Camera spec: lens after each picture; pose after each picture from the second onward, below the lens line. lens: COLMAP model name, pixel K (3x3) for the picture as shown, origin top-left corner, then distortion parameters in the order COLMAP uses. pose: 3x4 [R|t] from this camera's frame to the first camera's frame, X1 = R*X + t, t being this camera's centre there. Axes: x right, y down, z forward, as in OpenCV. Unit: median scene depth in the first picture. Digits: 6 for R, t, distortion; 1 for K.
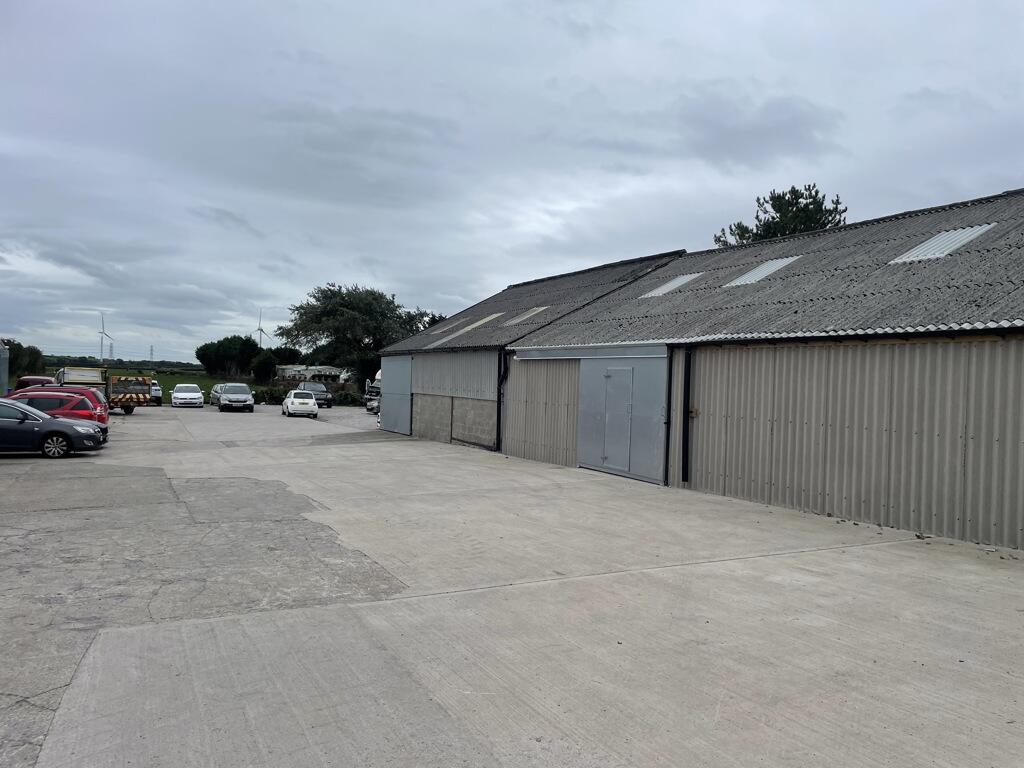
lens RADIAL K [[763.9, 0, 513.7], [0, 763.9, 378.0], [0, 0, 1]] dist [0.068620, -0.097160]
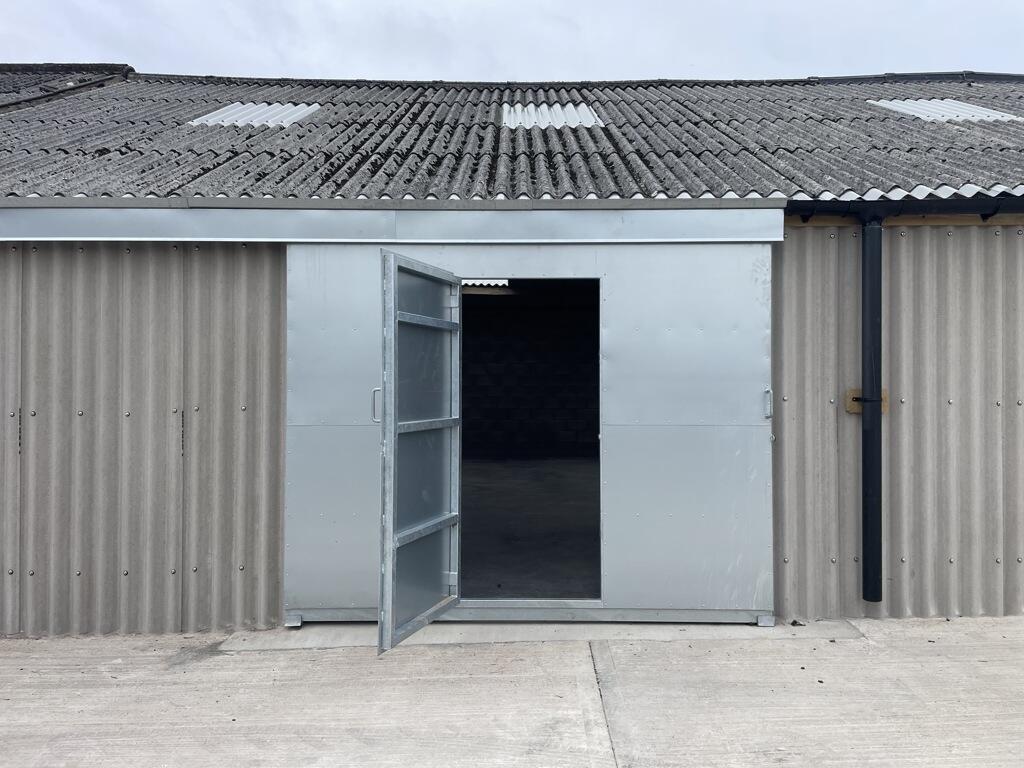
lens RADIAL K [[763.9, 0, 510.2], [0, 763.9, 380.6], [0, 0, 1]] dist [0.068620, -0.097160]
pose [[0.455429, -0.027111, 0.889859, -0.160877], [0.012875, 0.999632, 0.023867, 0.024899], [-0.890179, 0.000587, 0.455610, 0.994205]]
